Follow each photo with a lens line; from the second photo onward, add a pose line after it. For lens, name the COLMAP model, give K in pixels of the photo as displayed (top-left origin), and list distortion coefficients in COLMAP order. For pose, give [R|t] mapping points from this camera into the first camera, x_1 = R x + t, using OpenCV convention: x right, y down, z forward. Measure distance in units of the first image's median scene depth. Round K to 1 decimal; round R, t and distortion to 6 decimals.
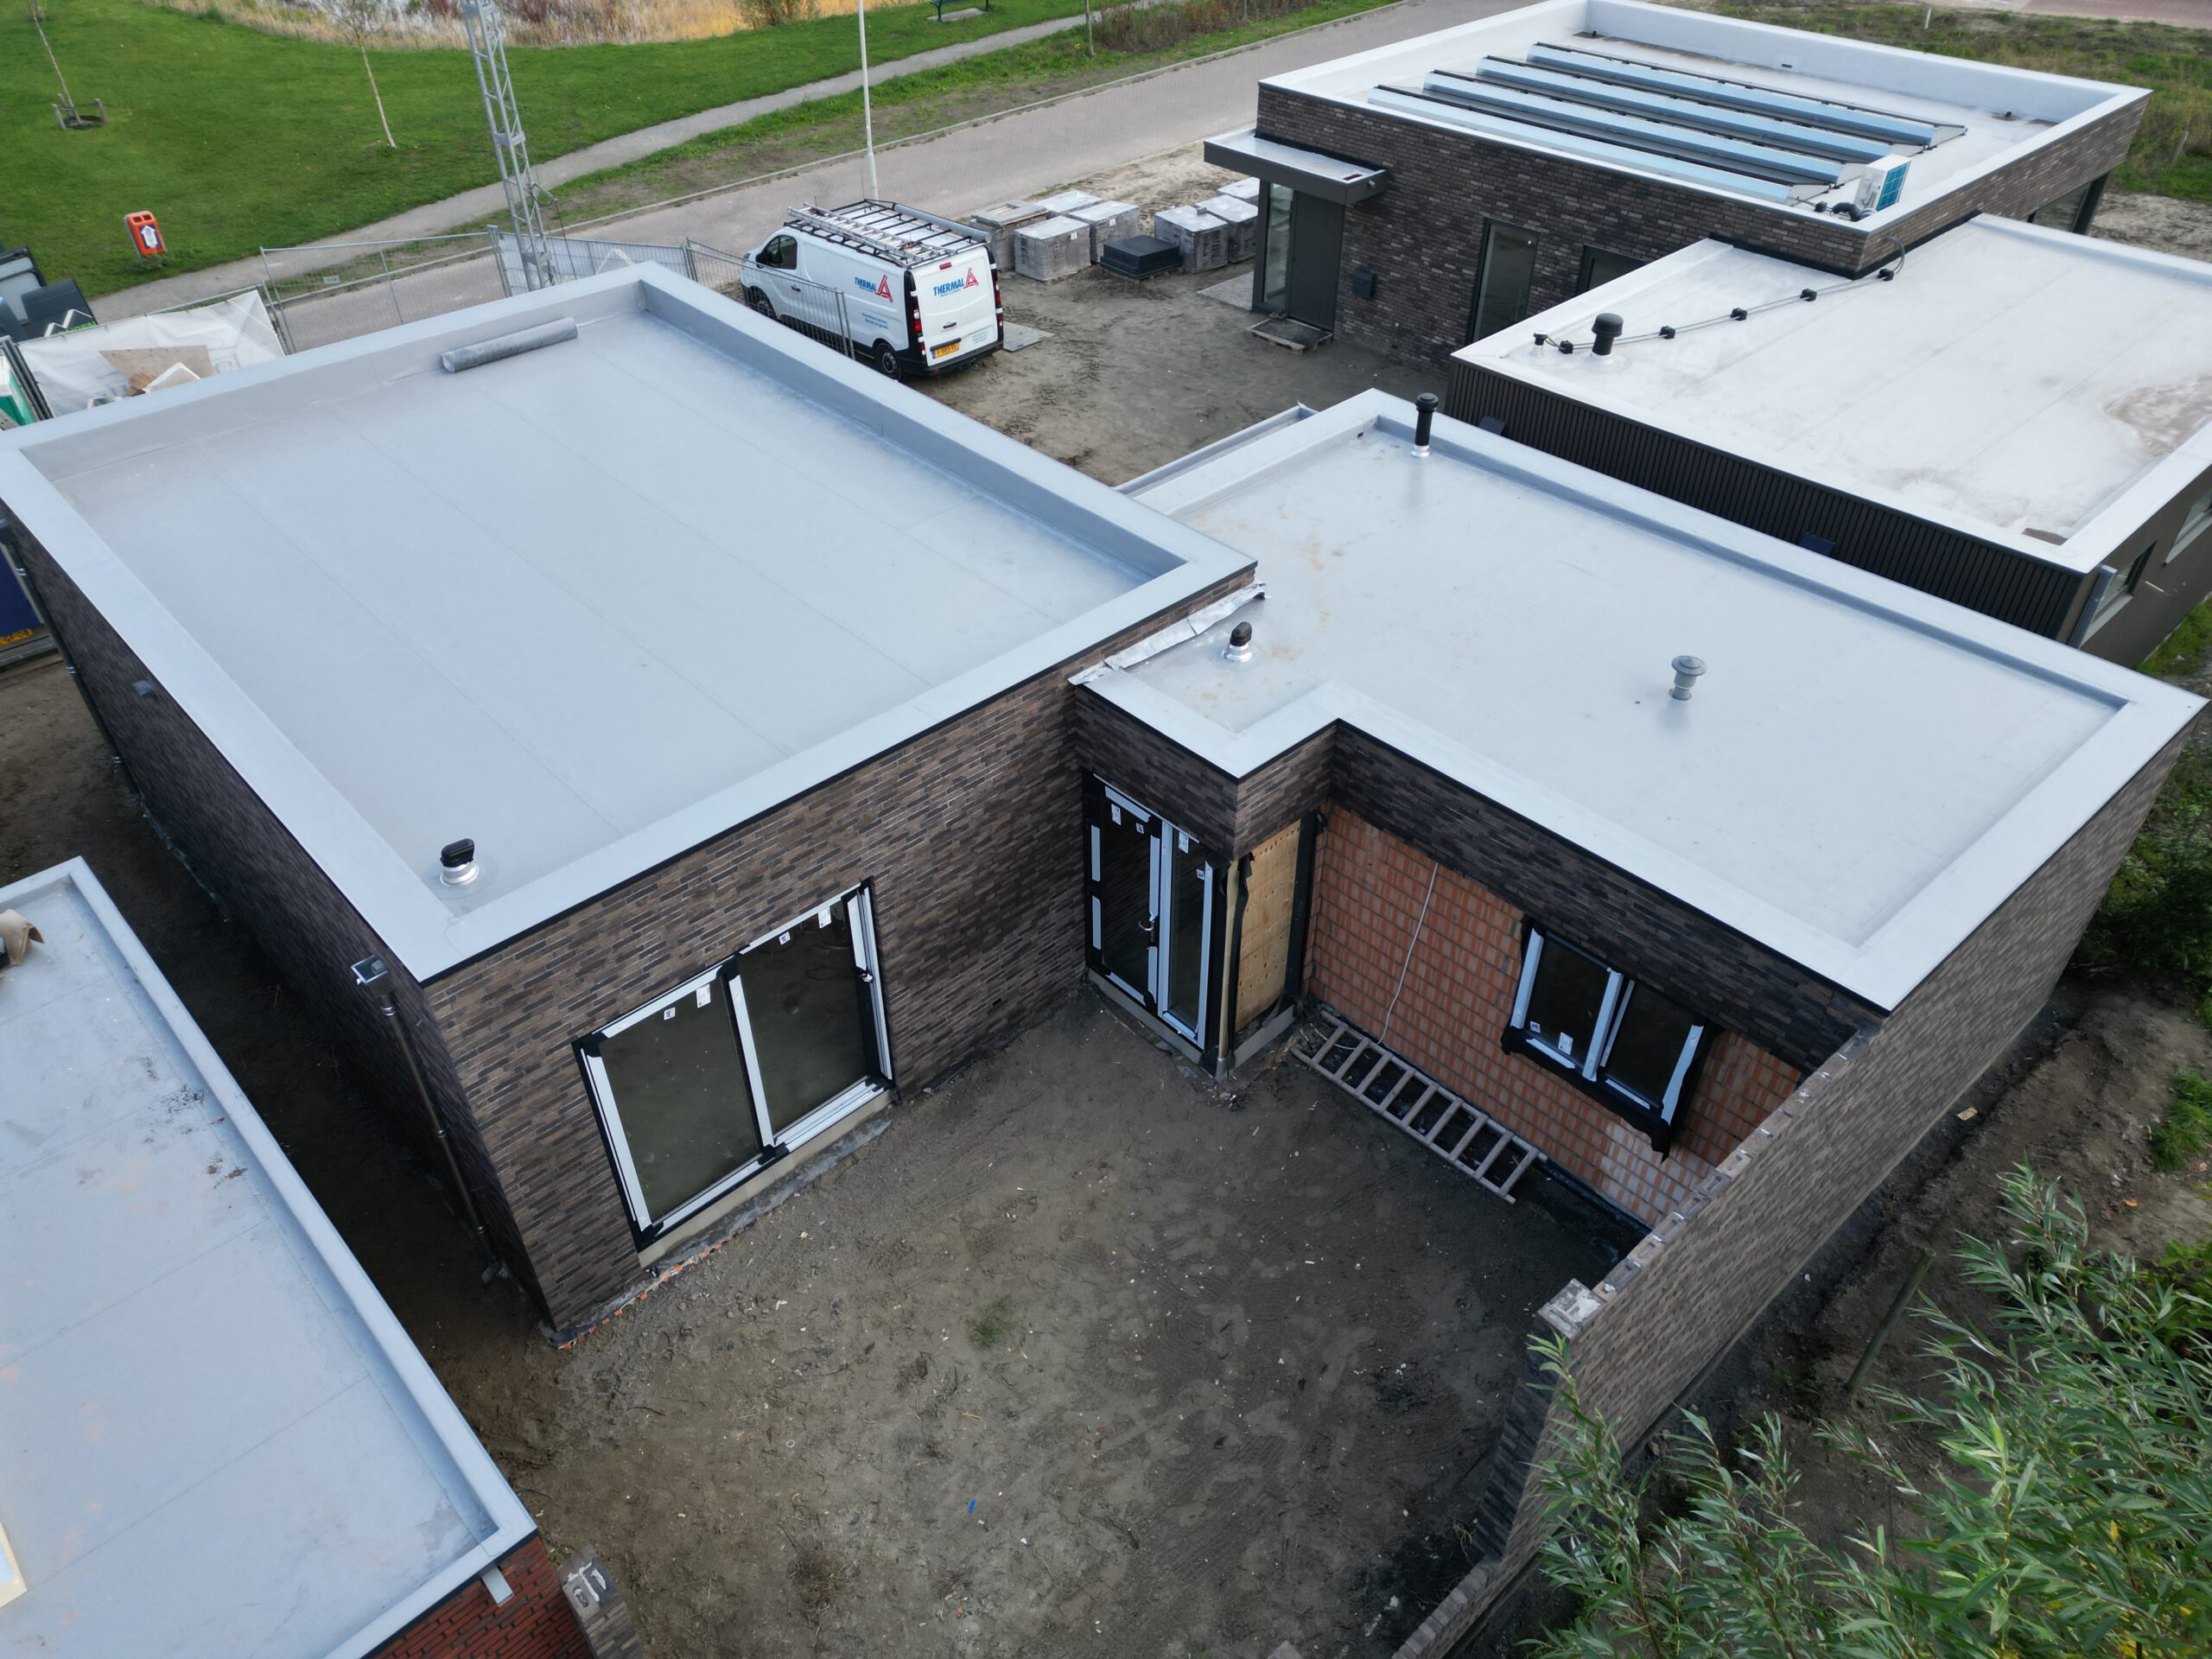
lens RADIAL K [[1547.3, 0, 1106.0], [0, 1547.3, 829.5], [0, 0, 1]] dist [0.059137, -0.043352]
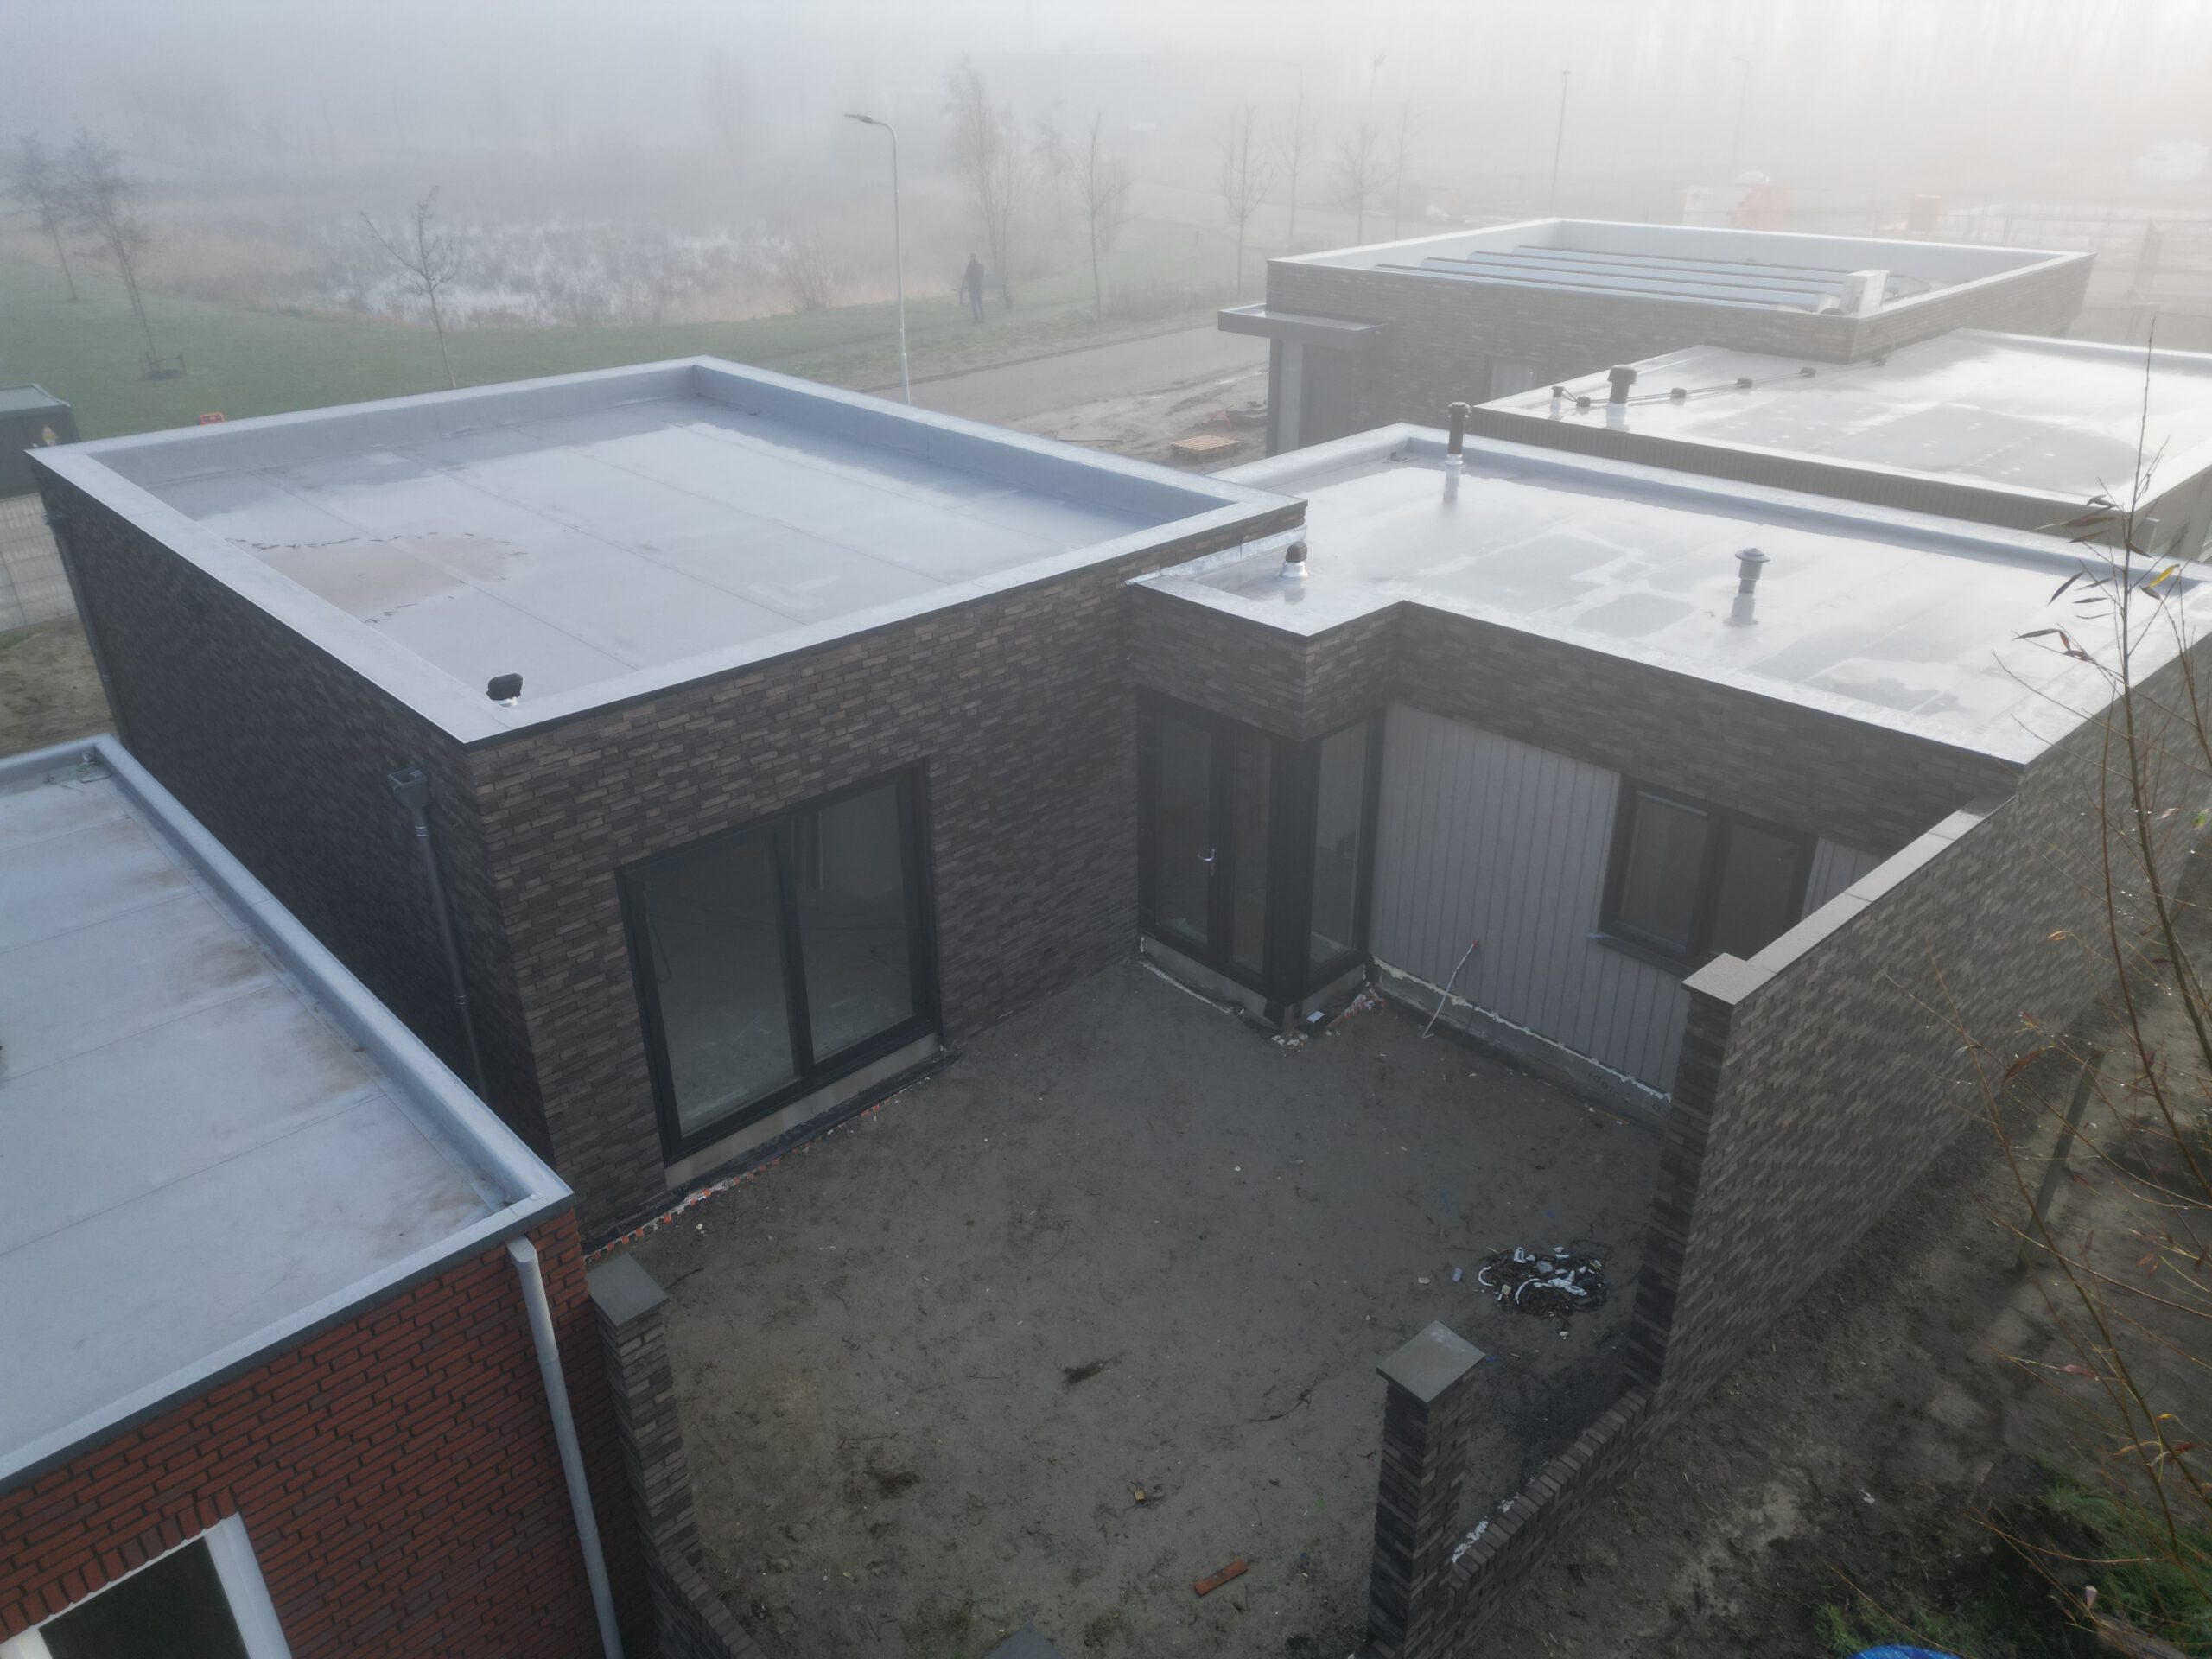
lens RADIAL K [[1547.3, 0, 1106.0], [0, 1547.3, 829.5], [0, 0, 1]] dist [0.059137, -0.043352]
pose [[0.999932, -0.011383, 0.002491, -0.040968], [0.011653, 0.976725, -0.214176, 0.269273], [0.000005, 0.214191, 0.976792, 0.067842]]
